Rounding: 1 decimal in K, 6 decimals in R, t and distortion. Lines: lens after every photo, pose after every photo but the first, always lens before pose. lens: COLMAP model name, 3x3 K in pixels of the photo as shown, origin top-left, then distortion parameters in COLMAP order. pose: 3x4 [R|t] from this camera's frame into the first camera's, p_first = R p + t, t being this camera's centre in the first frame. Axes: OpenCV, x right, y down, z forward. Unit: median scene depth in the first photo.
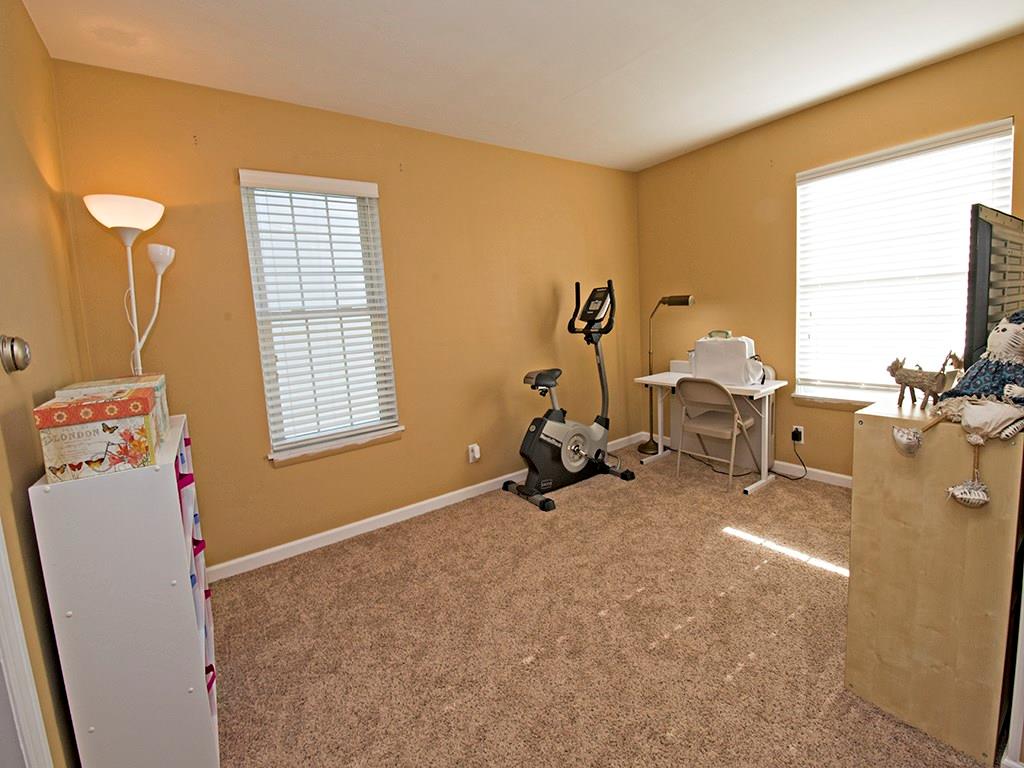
lens RADIAL K [[448.4, 0, 527.2], [0, 448.4, 367.7], [0, 0, 1]] dist [0.006288, -0.013942]
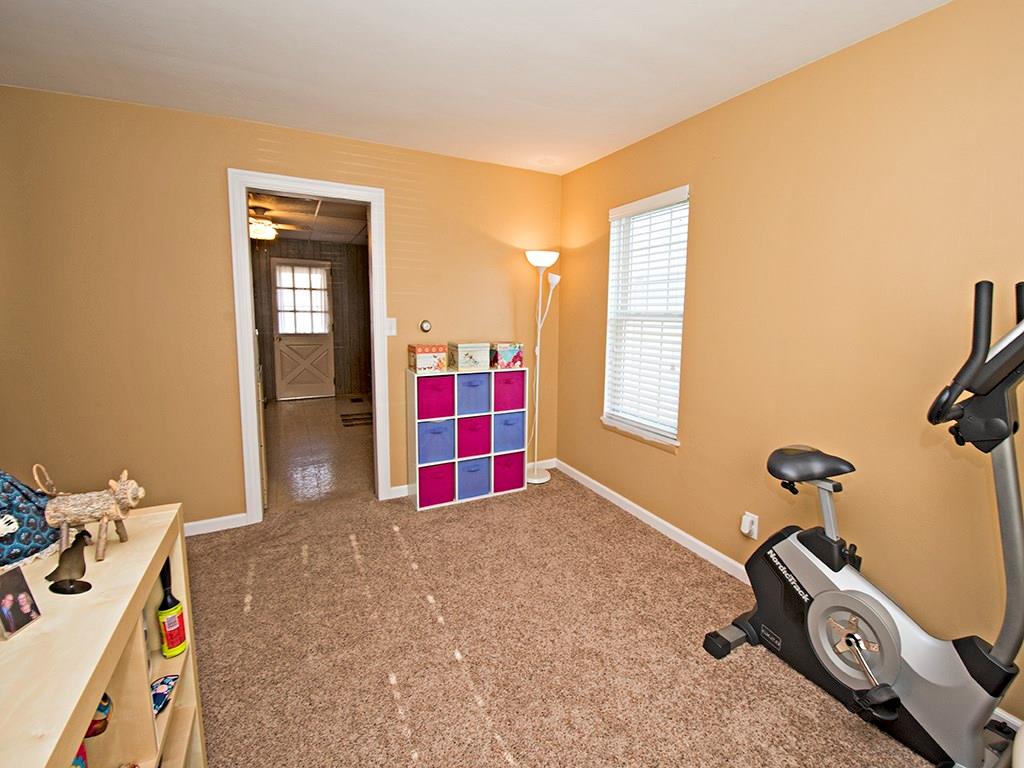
lens RADIAL K [[448.4, 0, 527.2], [0, 448.4, 367.7], [0, 0, 1]] dist [0.006288, -0.013942]
pose [[-0.176844, 0.171306, -0.969216, 0.702565], [-0.128782, 0.972244, 0.195338, -0.174316], [0.975777, 0.159362, -0.149874, 0.866891]]
